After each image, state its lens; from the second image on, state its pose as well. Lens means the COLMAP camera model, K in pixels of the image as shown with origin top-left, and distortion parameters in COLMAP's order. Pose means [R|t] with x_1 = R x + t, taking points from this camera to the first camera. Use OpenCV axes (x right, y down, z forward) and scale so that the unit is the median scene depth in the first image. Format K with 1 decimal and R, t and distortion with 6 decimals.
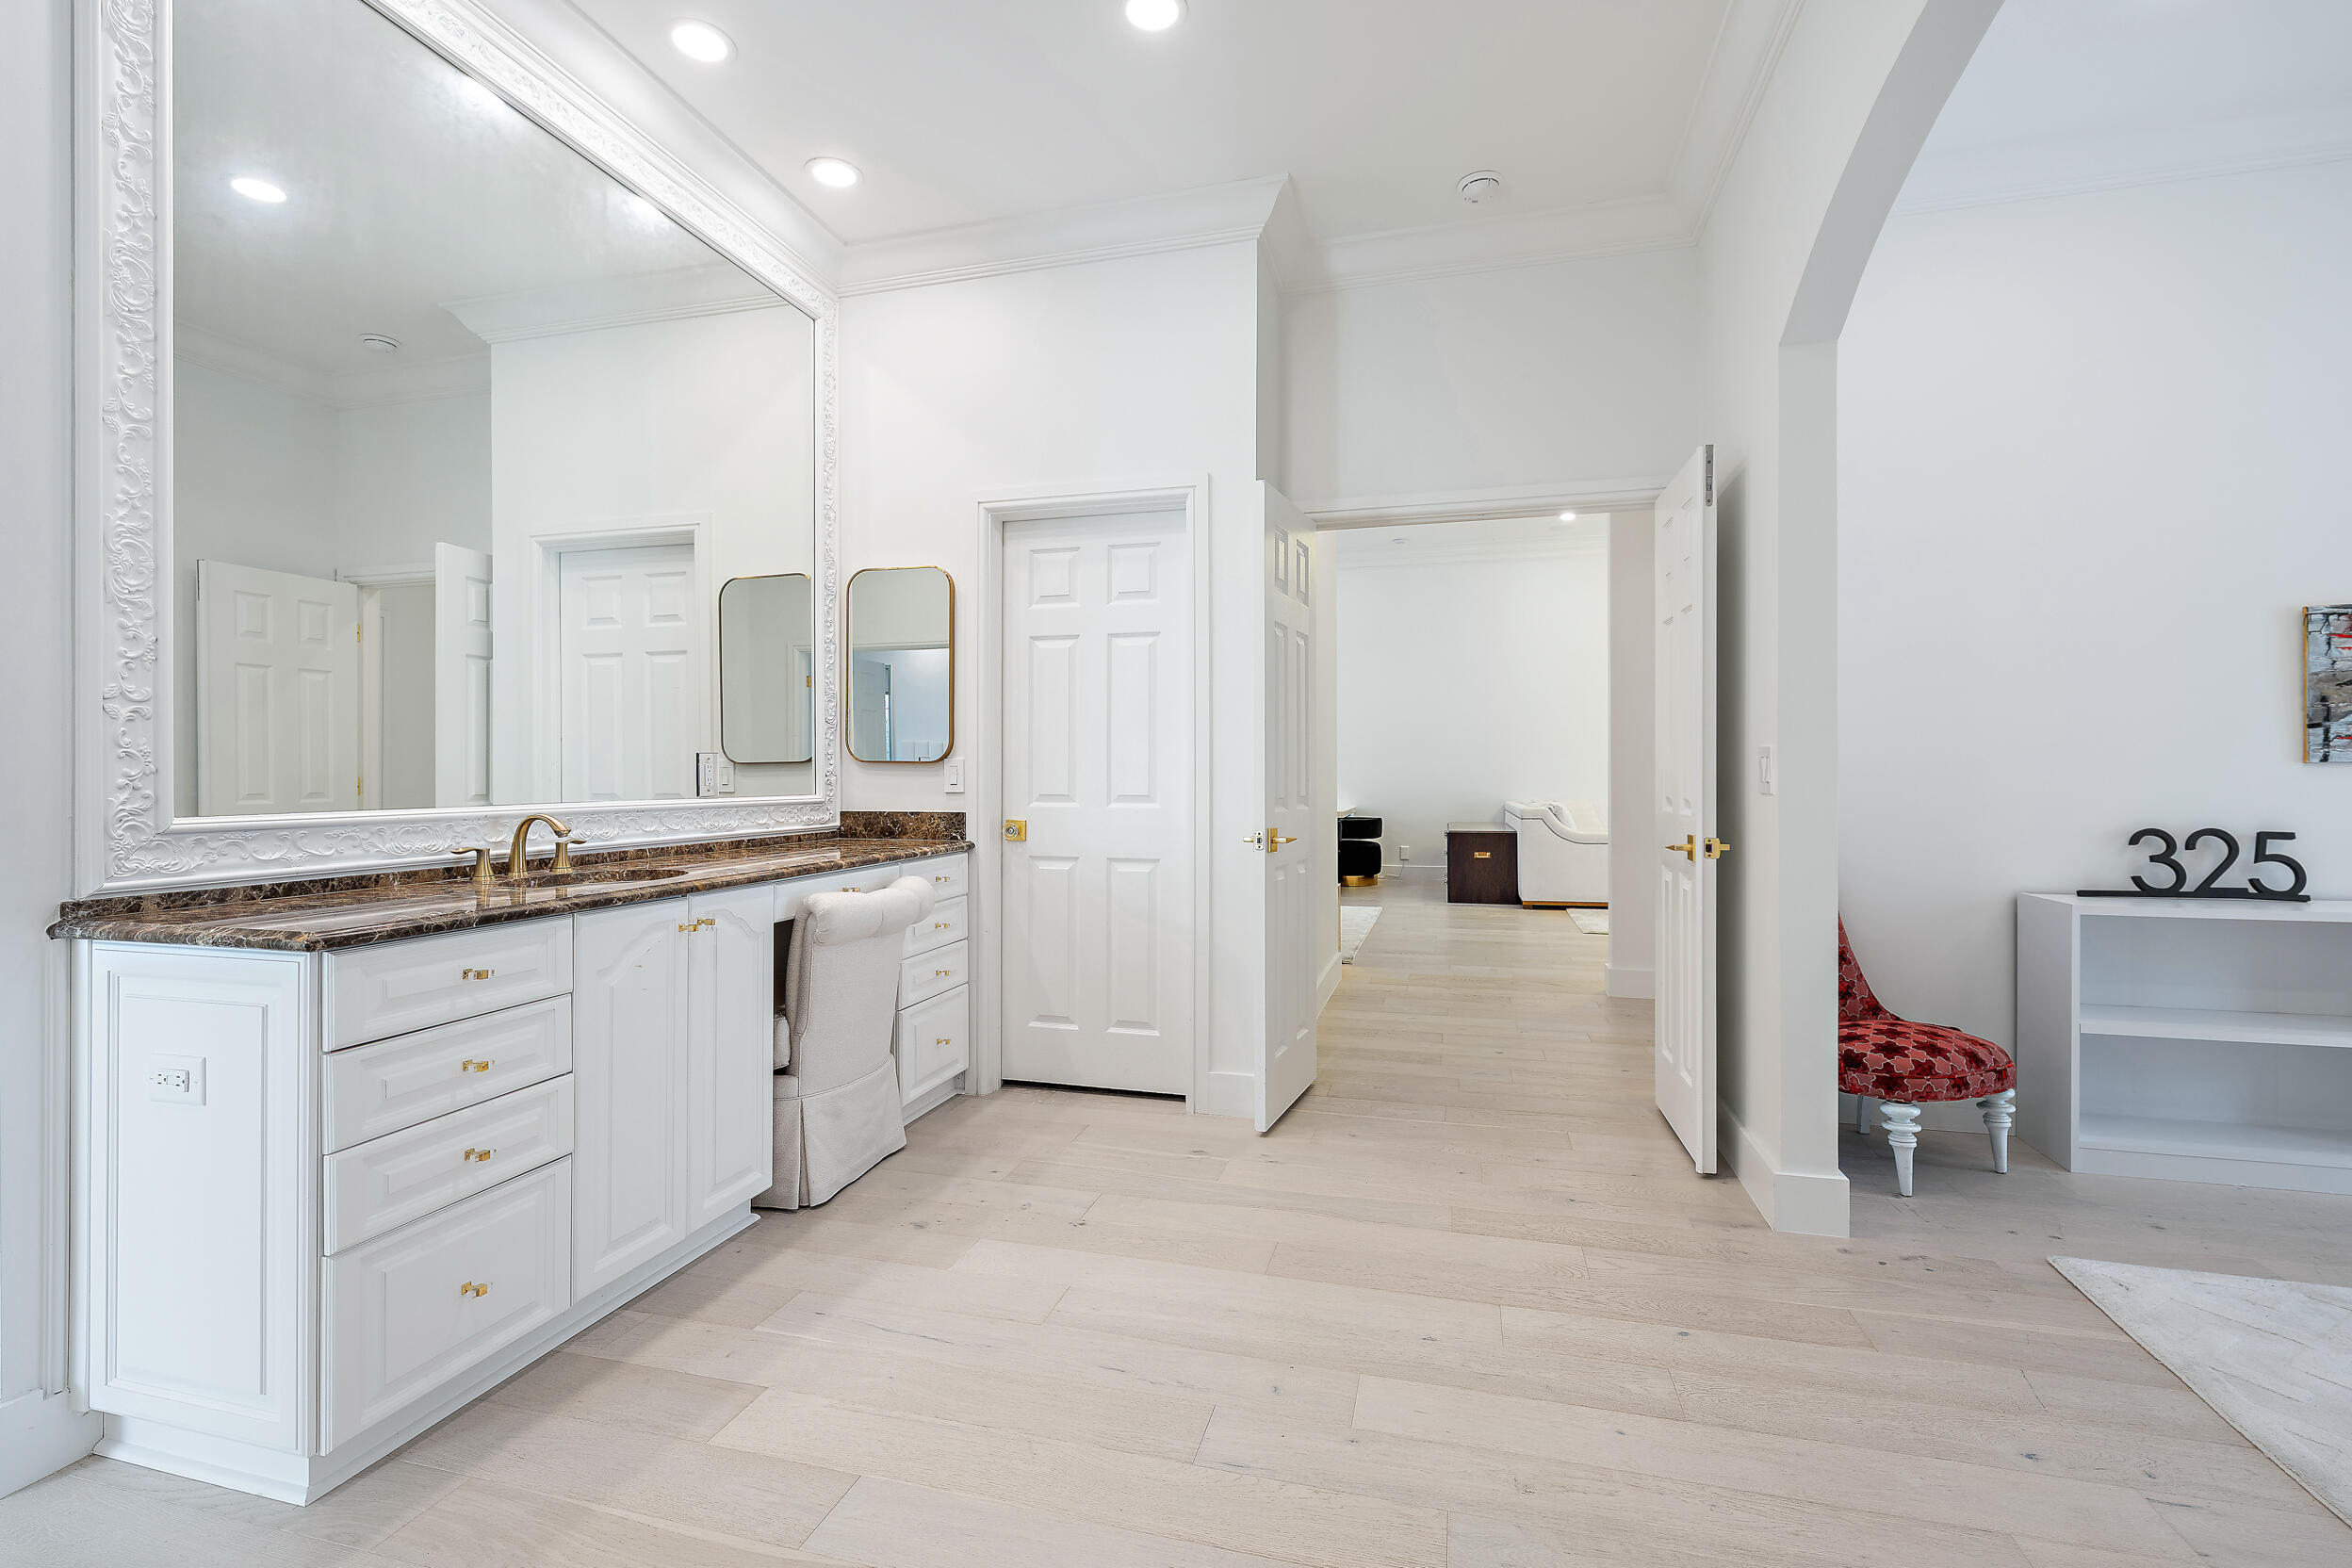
lens RADIAL K [[1070.6, 0, 1176.0], [0, 1070.6, 784.0], [0, 0, 1]] dist [-0.002080, -0.000098]
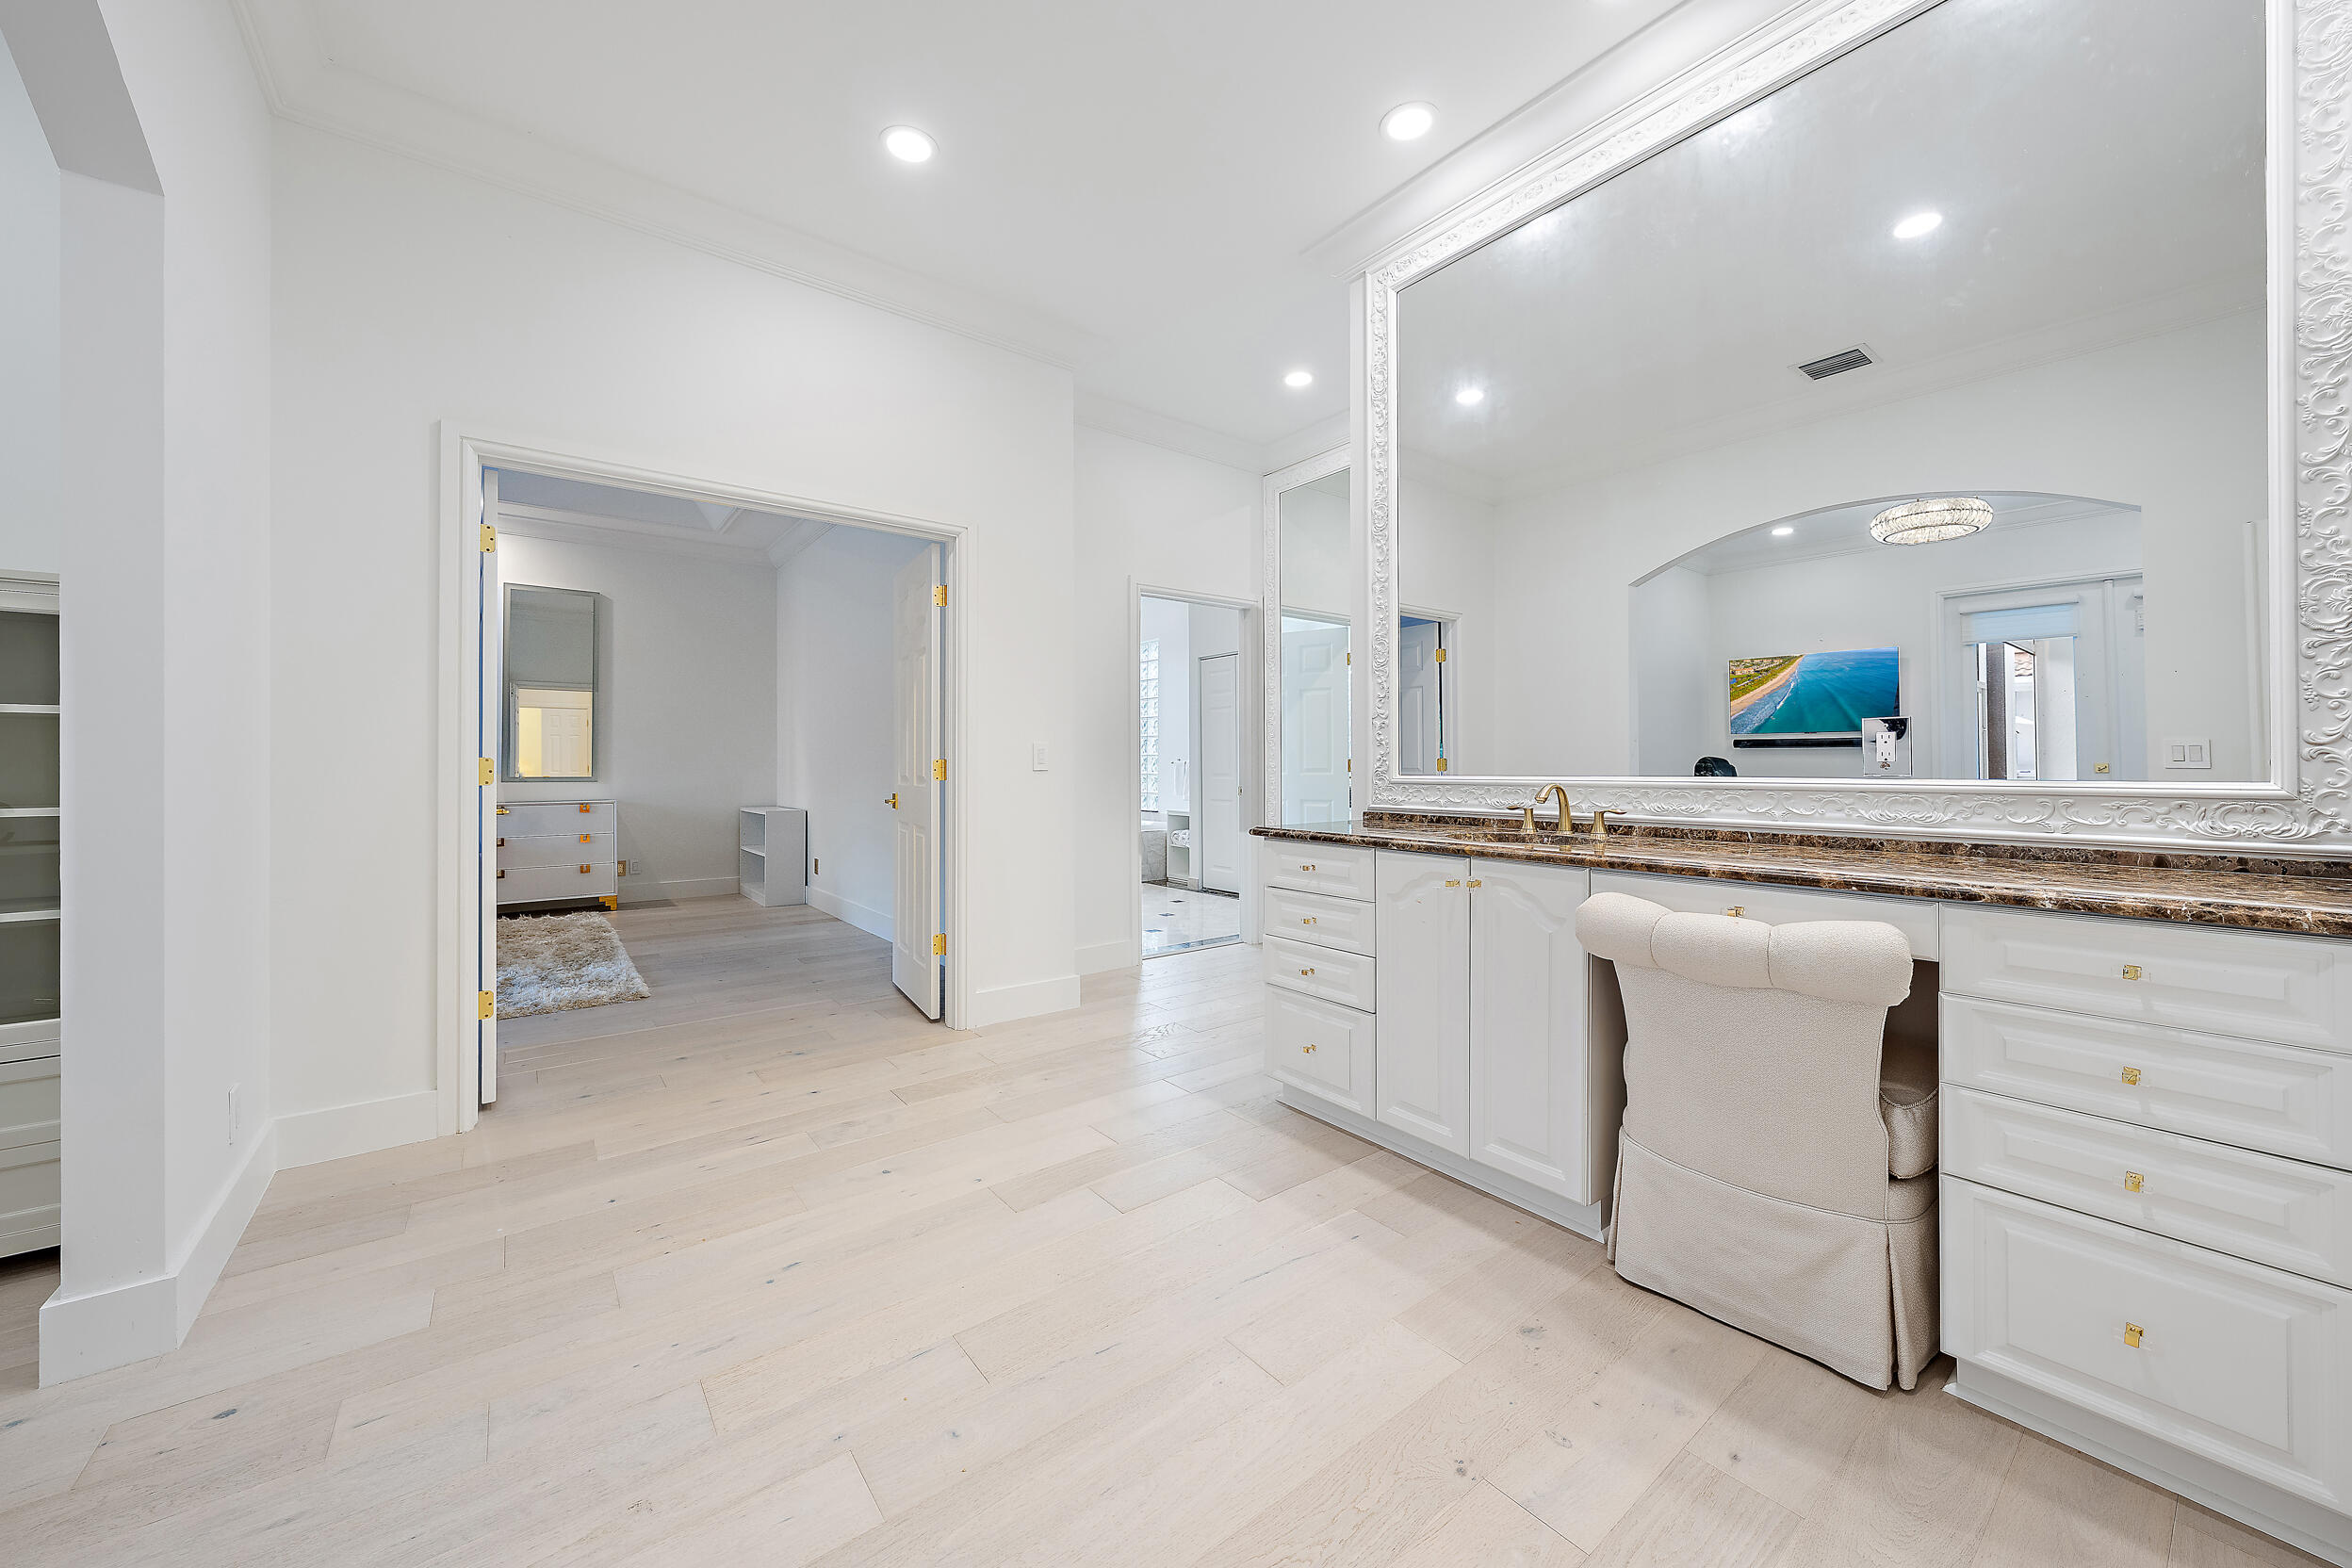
lens RADIAL K [[844.1, 0, 1183.6], [0, 844.1, 718.7], [0, 0, 1]] dist [0.000439, 0.000014]
pose [[-0.595705, -0.019563, -0.802965, 0.359698], [0.011976, 0.999376, -0.033233, -0.016319], [0.803114, -0.029414, -0.595099, 1.015653]]
